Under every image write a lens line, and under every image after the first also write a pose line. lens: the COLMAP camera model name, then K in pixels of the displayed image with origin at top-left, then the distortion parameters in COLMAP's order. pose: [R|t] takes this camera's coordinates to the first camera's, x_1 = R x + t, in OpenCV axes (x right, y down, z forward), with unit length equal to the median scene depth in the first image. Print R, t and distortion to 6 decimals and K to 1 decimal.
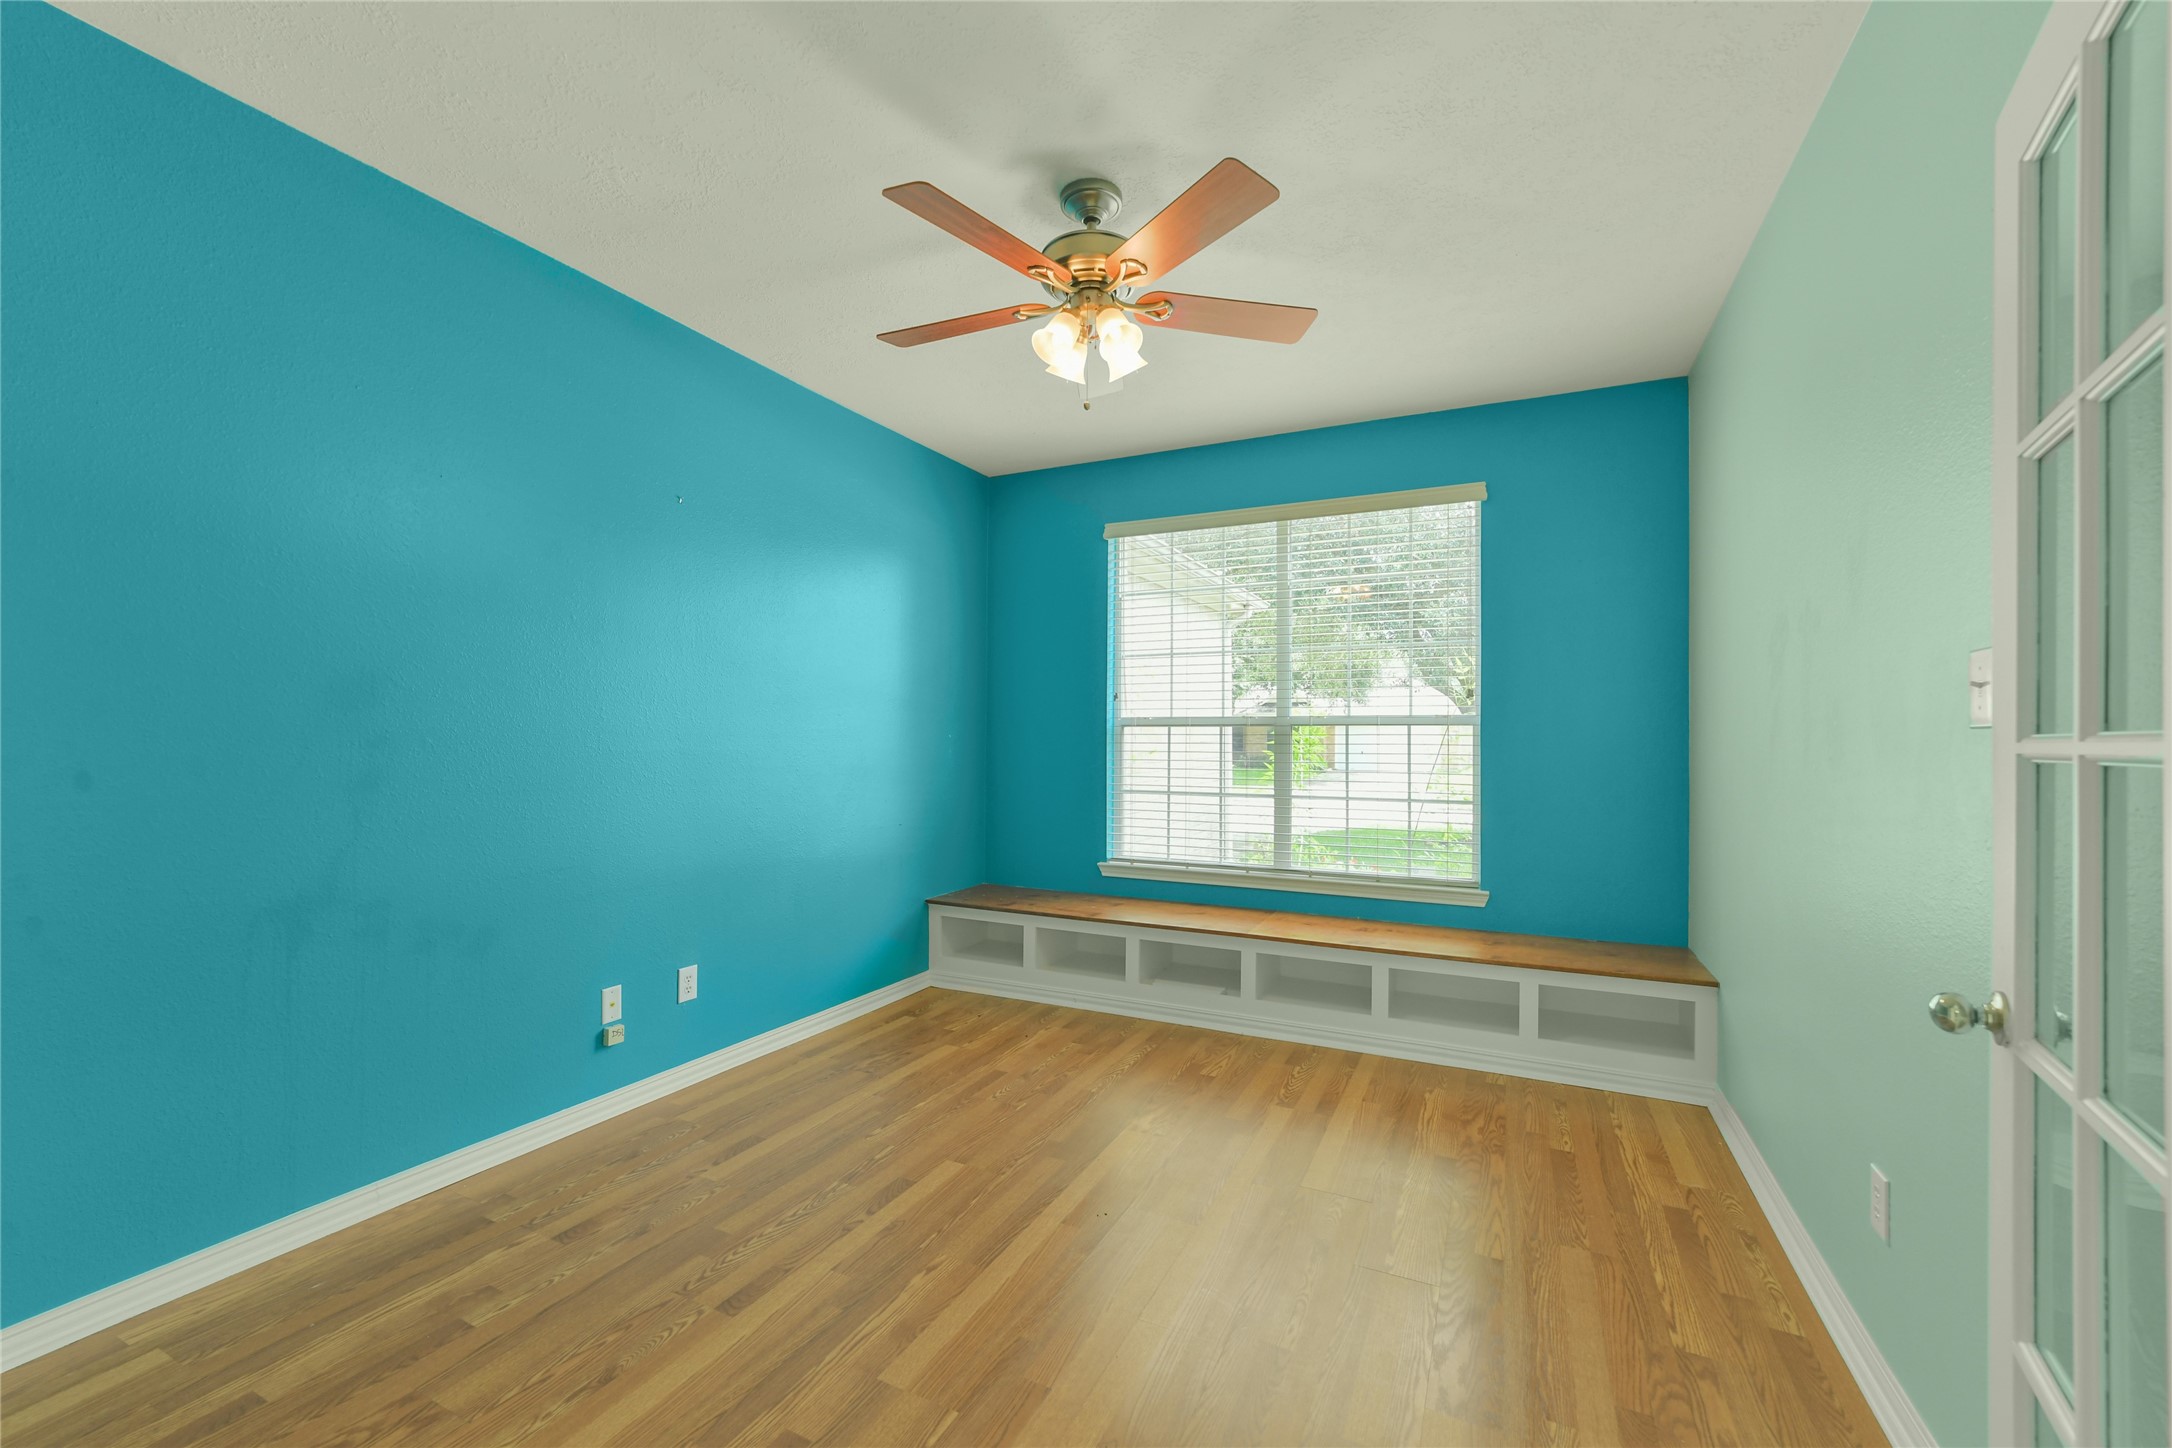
lens RADIAL K [[881.6, 0, 1082.1], [0, 881.6, 742.9], [0, 0, 1]] dist [-0.001782, 0.000075]
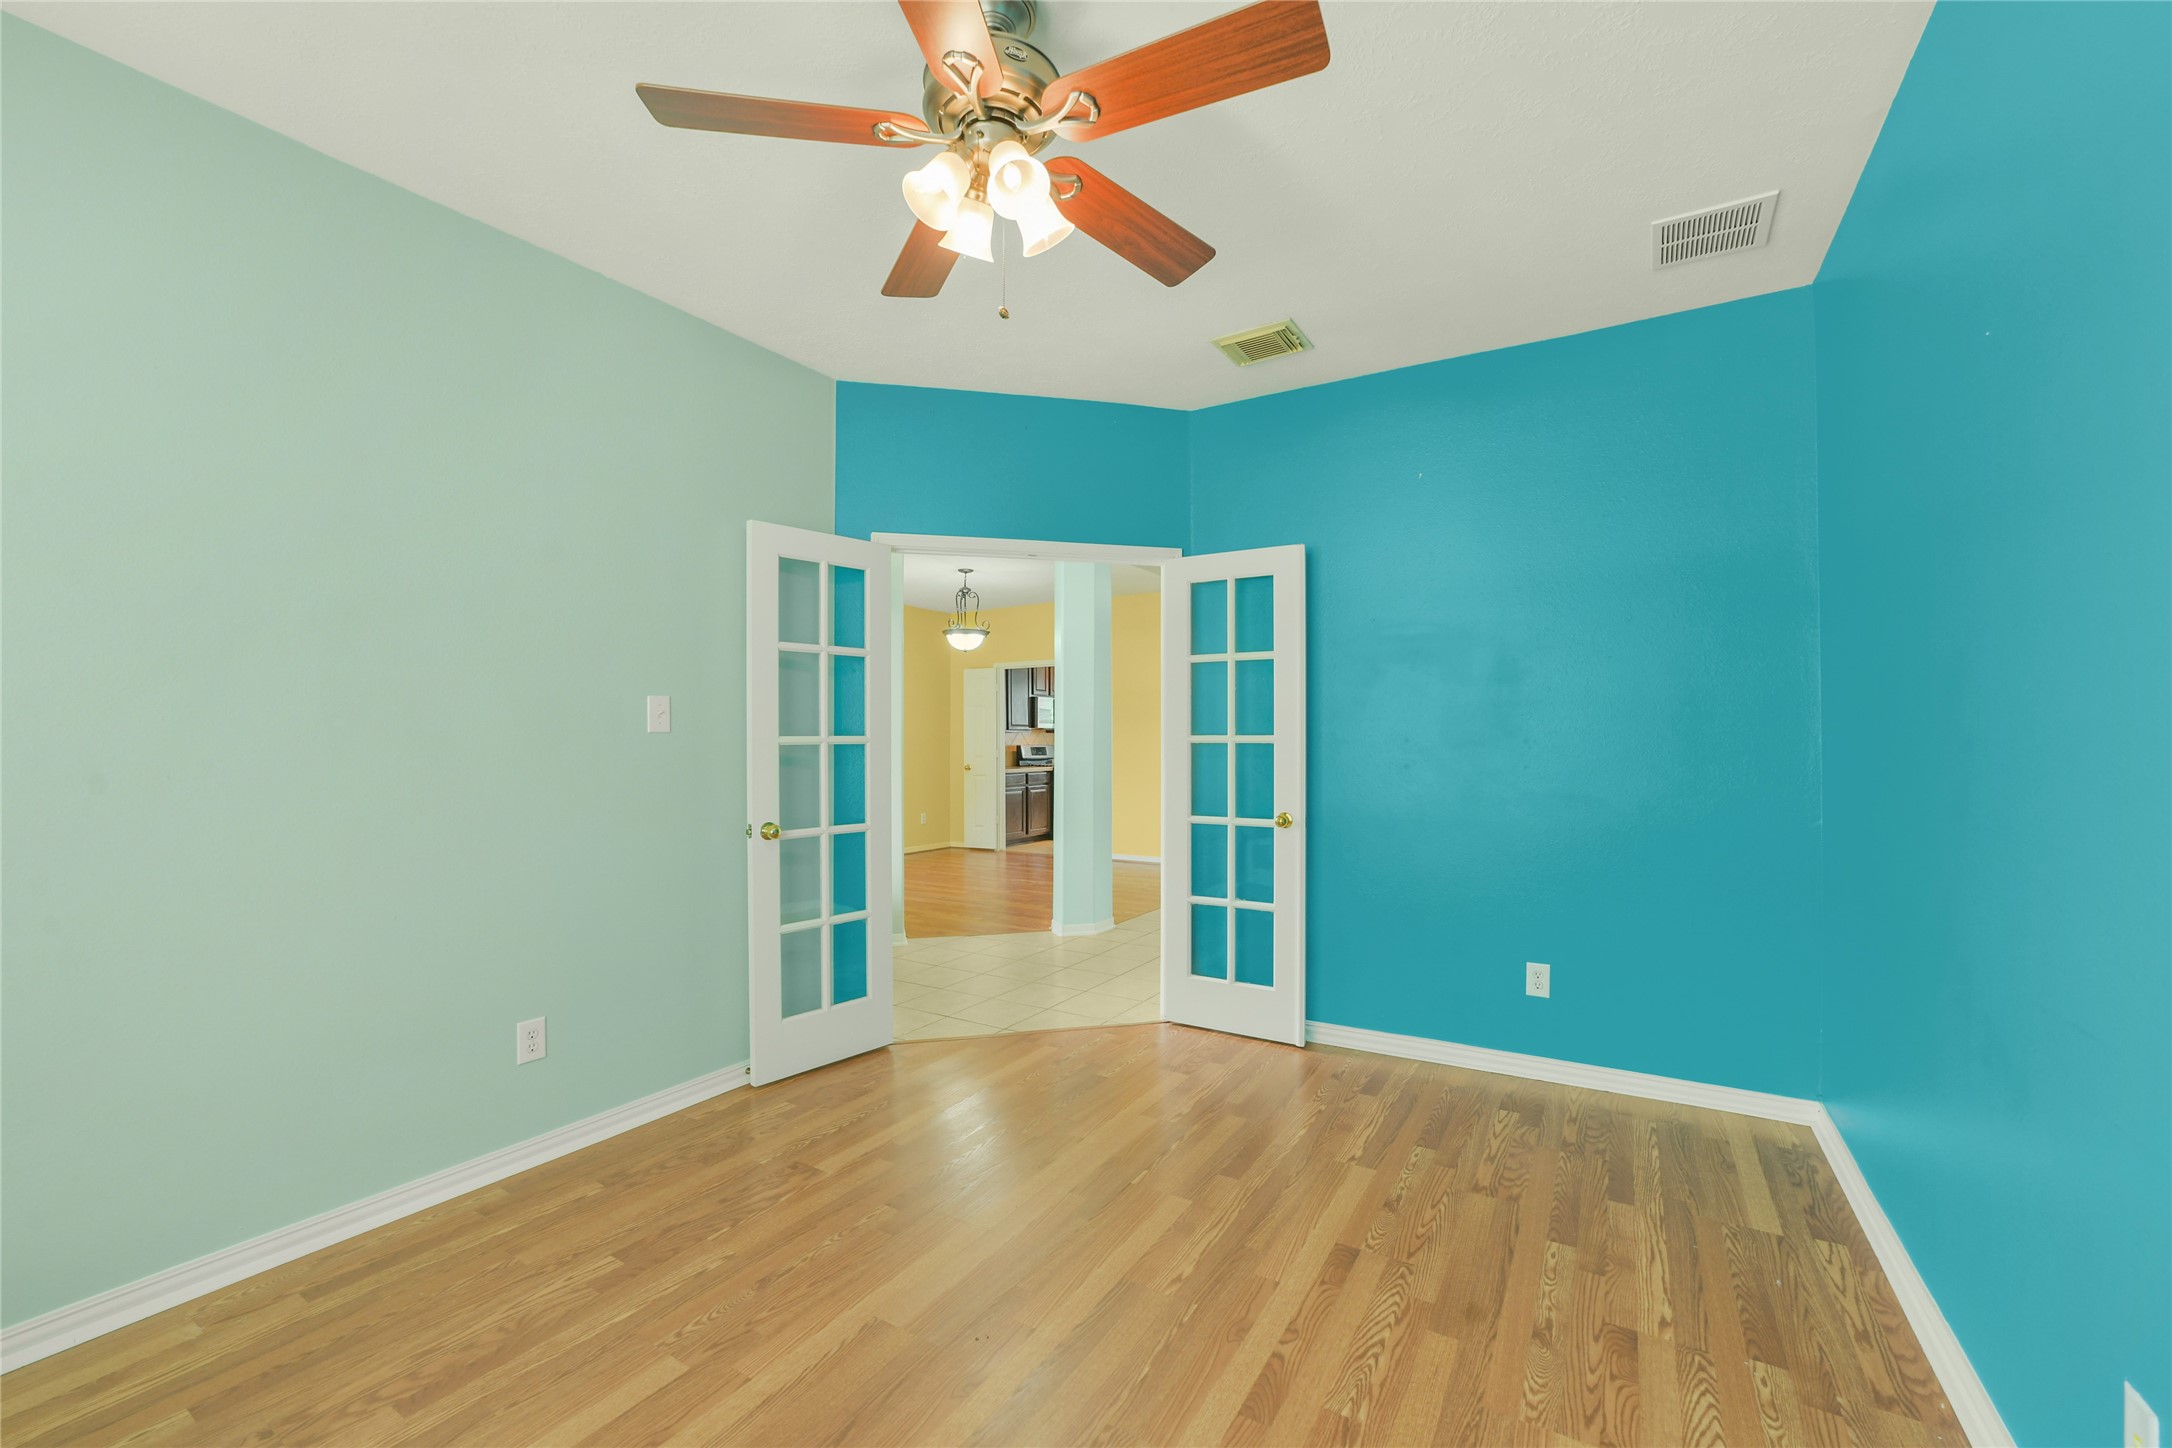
lens RADIAL K [[881.6, 0, 1082.1], [0, 881.6, 742.9], [0, 0, 1]] dist [-0.001782, 0.000075]
pose [[-0.995220, -0.004331, 0.097558, -0.167143], [-0.003575, 0.999962, 0.007926, -0.009473], [-0.097588, 0.007540, -0.995198, 2.082220]]
